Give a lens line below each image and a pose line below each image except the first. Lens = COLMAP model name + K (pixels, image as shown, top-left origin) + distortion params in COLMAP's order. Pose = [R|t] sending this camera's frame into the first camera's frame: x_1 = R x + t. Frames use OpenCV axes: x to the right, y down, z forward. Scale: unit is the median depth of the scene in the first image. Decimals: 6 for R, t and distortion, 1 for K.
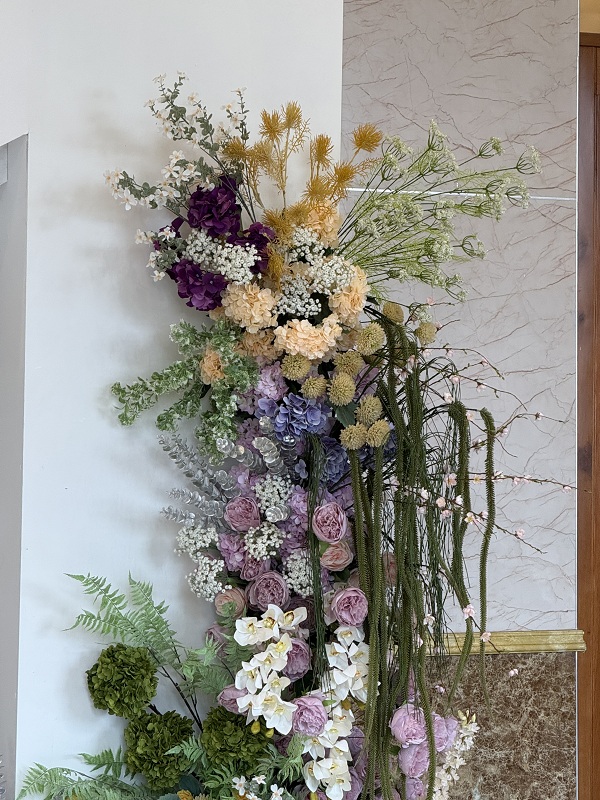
lens RADIAL K [[2841.0, 0, 322.1], [0, 2841.0, 427.7], [0, 0, 1]] dist [0.240615, 0.000000]
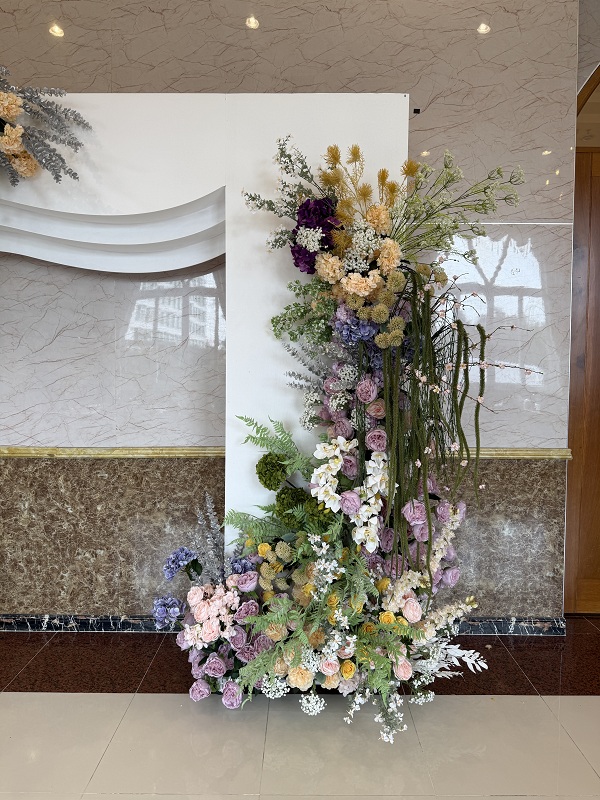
lens RADIAL K [[579.9, 0, 295.4], [0, 579.9, 402.0], [0, 0, 1]] dist [0.061636, -0.041397]
pose [[0.896890, 0.022993, -0.441656, 0.116669], [-0.000479, 0.998697, 0.051021, 0.021999], [0.442254, -0.045549, 0.895733, 0.659167]]
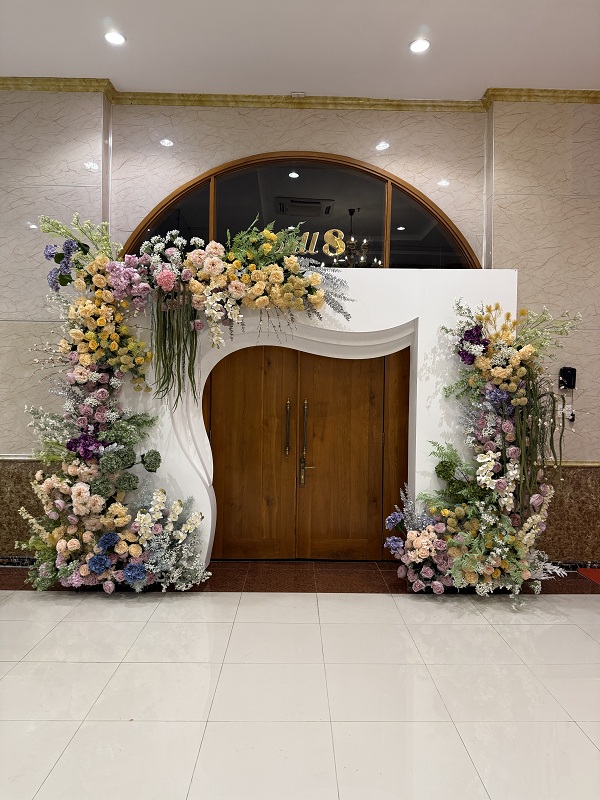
lens RADIAL K [[579.9, 0, 298.2], [0, 579.9, 407.9], [0, 0, 1]] dist [0.061636, -0.041397]
pose [[0.908528, 0.003218, -0.417811, 0.065390], [-0.000661, 0.999980, 0.006266, 0.006687], [0.417823, -0.005417, 0.908512, 0.269289]]
